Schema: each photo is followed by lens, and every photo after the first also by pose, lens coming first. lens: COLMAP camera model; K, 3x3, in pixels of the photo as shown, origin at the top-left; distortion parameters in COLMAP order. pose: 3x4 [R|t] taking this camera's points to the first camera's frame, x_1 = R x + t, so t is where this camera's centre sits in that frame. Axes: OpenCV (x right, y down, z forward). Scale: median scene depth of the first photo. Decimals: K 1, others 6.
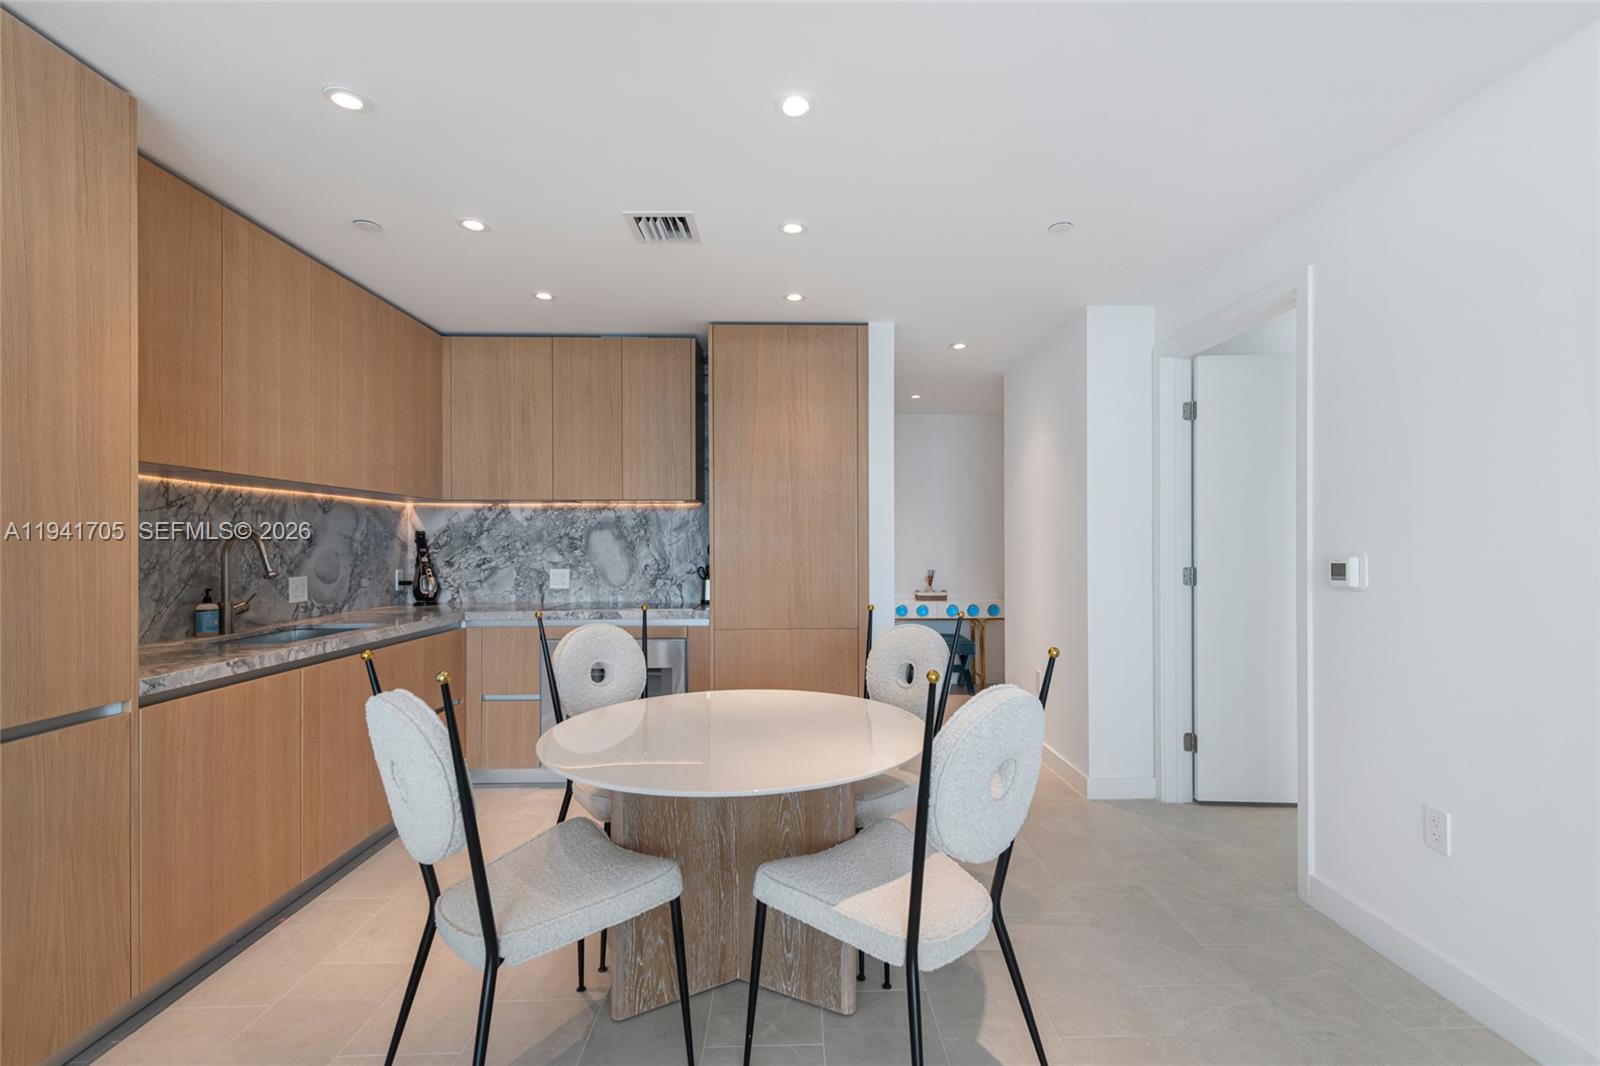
lens RADIAL K [[728.4, 0, 804.2], [0, 728.4, 543.2], [0, 0, 1]] dist [0.016703, -0.002985]
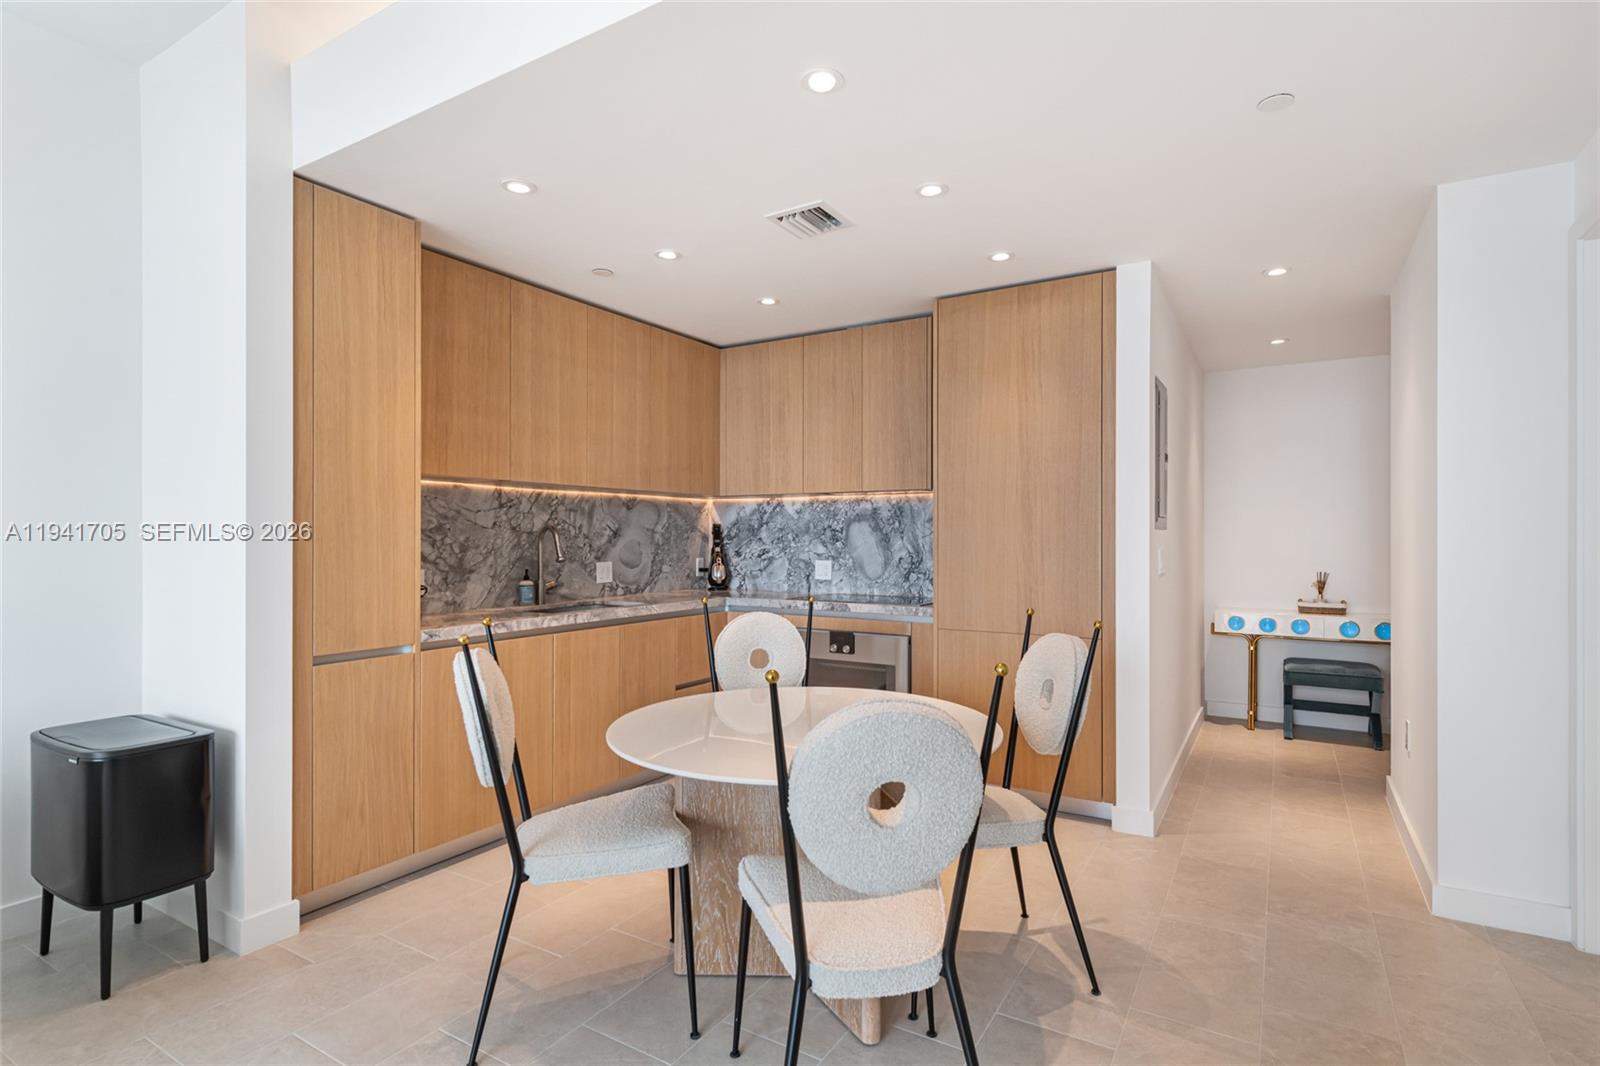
lens RADIAL K [[793.1, 0, 797.3], [0, 793.1, 537.9], [0, 0, 1]] dist [0.017202, -0.003220]
pose [[0.839410, 0.004010, -0.543484, 0.296894], [-0.002117, 0.999989, 0.004109, -0.000951], [0.543494, -0.002298, 0.839410, 0.057951]]
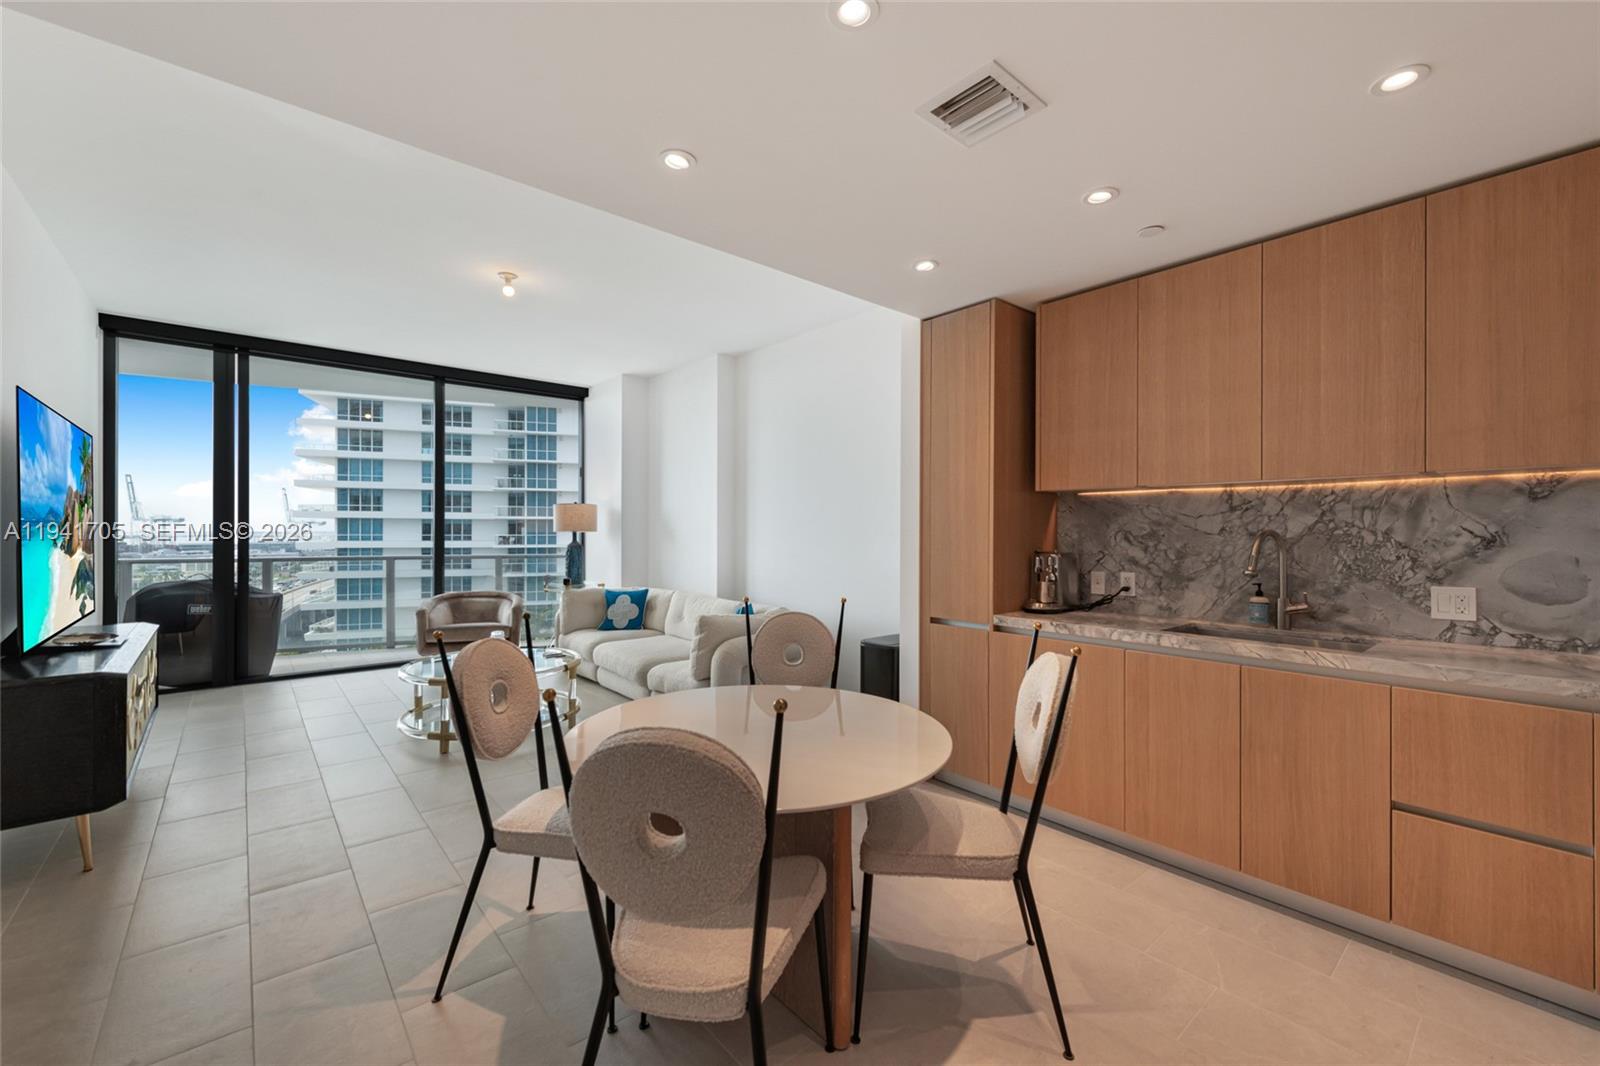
lens RADIAL K [[648.9, 0, 802.4], [0, 648.9, 531.2], [0, 0, 1]] dist [0.004438, -0.001619]
pose [[-0.772236, 0.001466, -0.635334, 0.270500], [0.001864, 0.999998, 0.000041, -0.014040], [0.635333, -0.001152, -0.772237, 1.068349]]
